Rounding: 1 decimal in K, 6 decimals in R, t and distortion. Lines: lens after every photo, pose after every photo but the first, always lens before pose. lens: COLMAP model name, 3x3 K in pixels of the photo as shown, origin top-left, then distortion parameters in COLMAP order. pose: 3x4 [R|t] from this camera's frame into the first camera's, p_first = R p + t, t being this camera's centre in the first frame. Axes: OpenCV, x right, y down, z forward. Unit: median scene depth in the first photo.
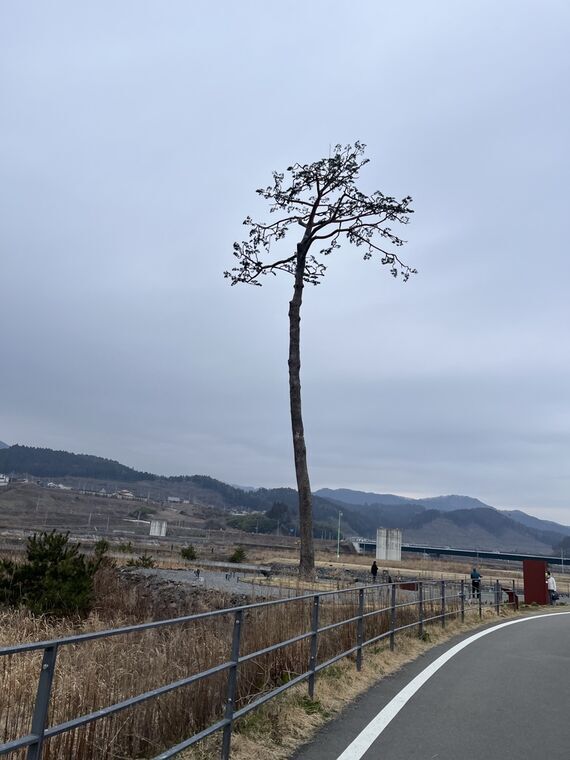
lens RADIAL K [[562.4, 0, 285.0], [0, 562.4, 380.0], [0, 0, 1]] dist [0.002513, 0.000091]
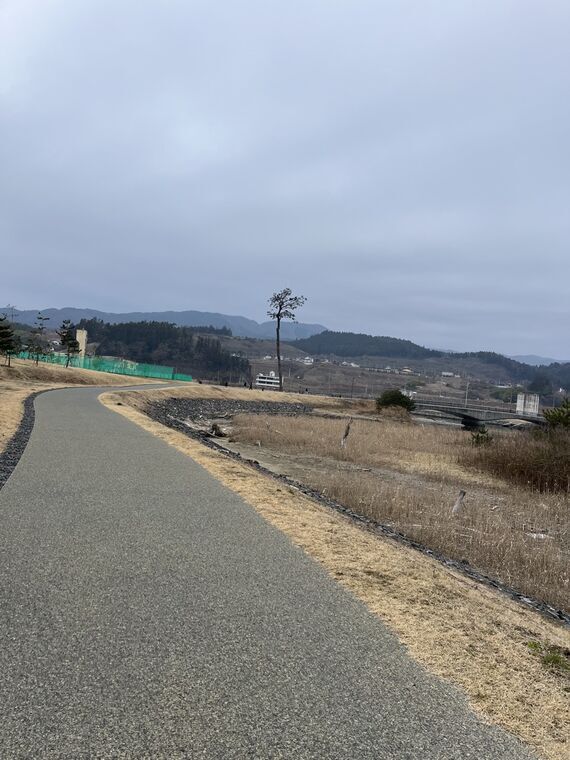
lens RADIAL K [[562.4, 0, 285.0], [0, 562.4, 380.0], [0, 0, 1]] dist [0.002513, 0.000091]
pose [[0.857291, -0.001328, -0.514831, 0.124655], [0.113364, 0.975939, 0.186255, -0.030139], [0.502196, -0.218038, 0.836814, -0.143441]]
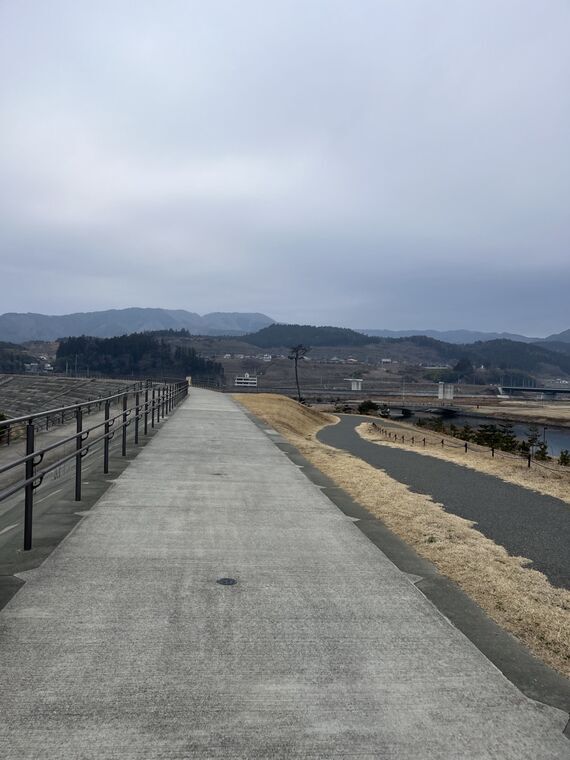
lens RADIAL K [[562.4, 0, 285.0], [0, 562.4, 380.0], [0, 0, 1]] dist [0.002513, 0.000091]
pose [[0.904828, -0.050177, -0.422810, 0.164031], [0.158497, 0.961358, 0.225099, -0.089377], [0.395177, -0.270690, 0.877817, -0.301496]]
